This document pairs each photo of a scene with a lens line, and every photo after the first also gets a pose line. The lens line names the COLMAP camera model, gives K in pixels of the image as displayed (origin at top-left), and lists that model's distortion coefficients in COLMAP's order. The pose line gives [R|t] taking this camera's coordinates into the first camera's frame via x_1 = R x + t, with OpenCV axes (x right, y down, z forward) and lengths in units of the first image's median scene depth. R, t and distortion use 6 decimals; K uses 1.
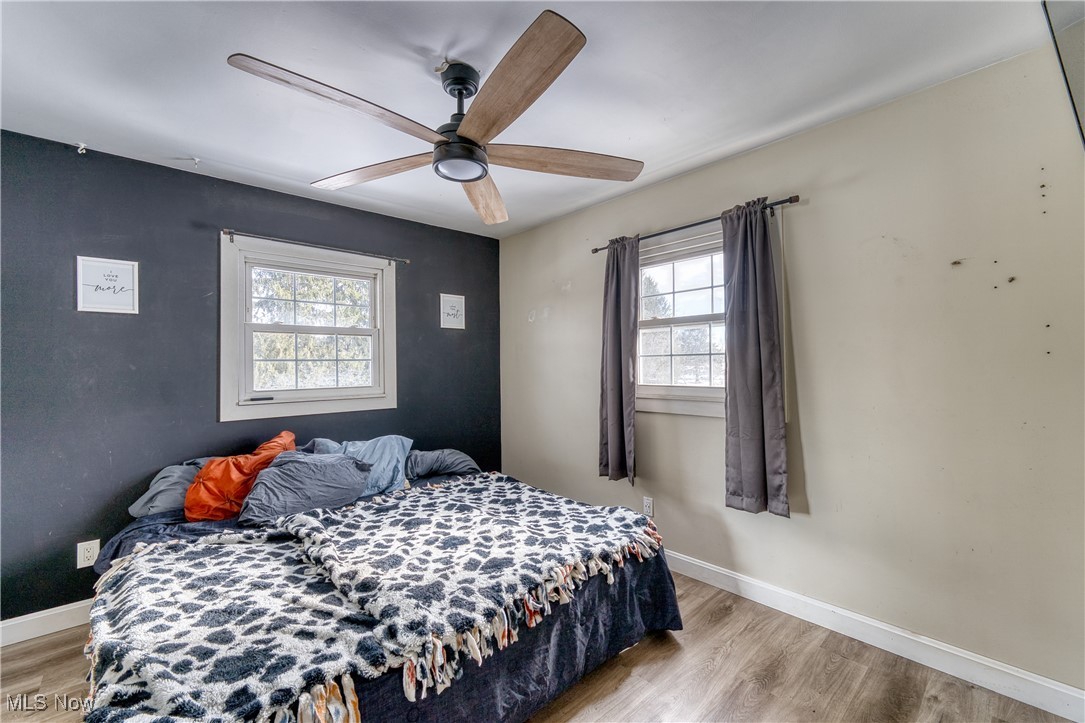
lens RADIAL K [[444.4, 0, 543.0], [0, 444.4, 361.6], [0, 0, 1]] dist [-0.000758, 0.001228]
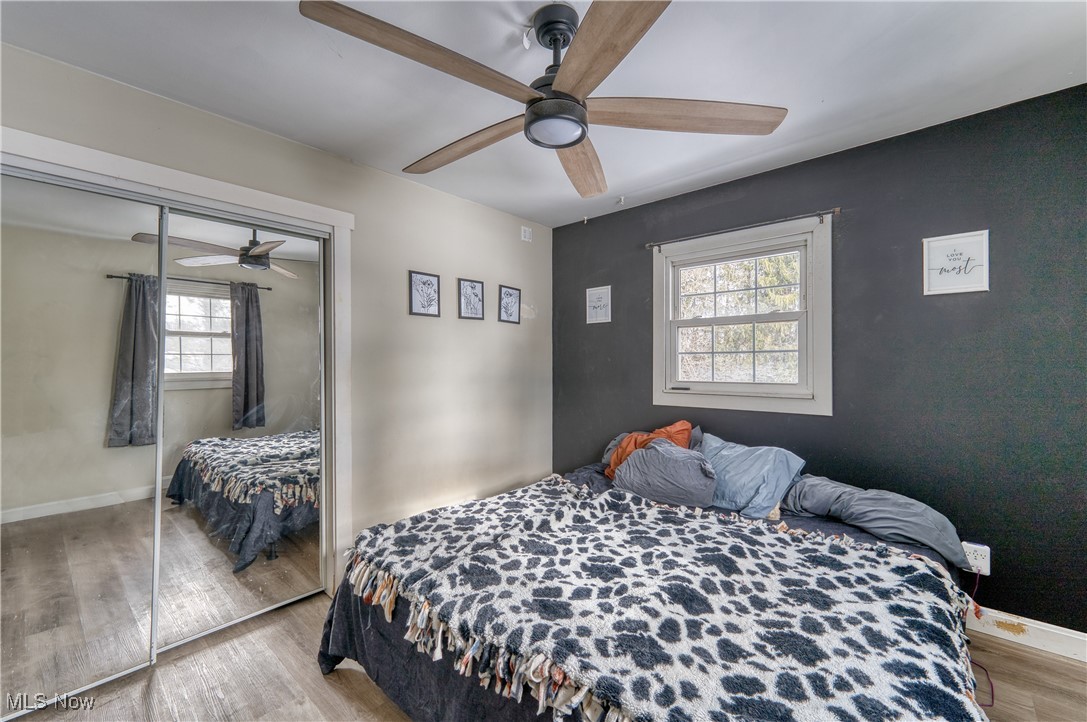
lens RADIAL K [[445.3, 0, 543.7], [0, 445.3, 361.1], [0, 0, 1]] dist [0.000361, 0.000121]
pose [[0.107958, 0.010022, -0.994105, 0.470955], [0.012978, 0.999850, 0.011489, 0.000087], [0.994071, -0.014142, 0.107812, 0.617260]]
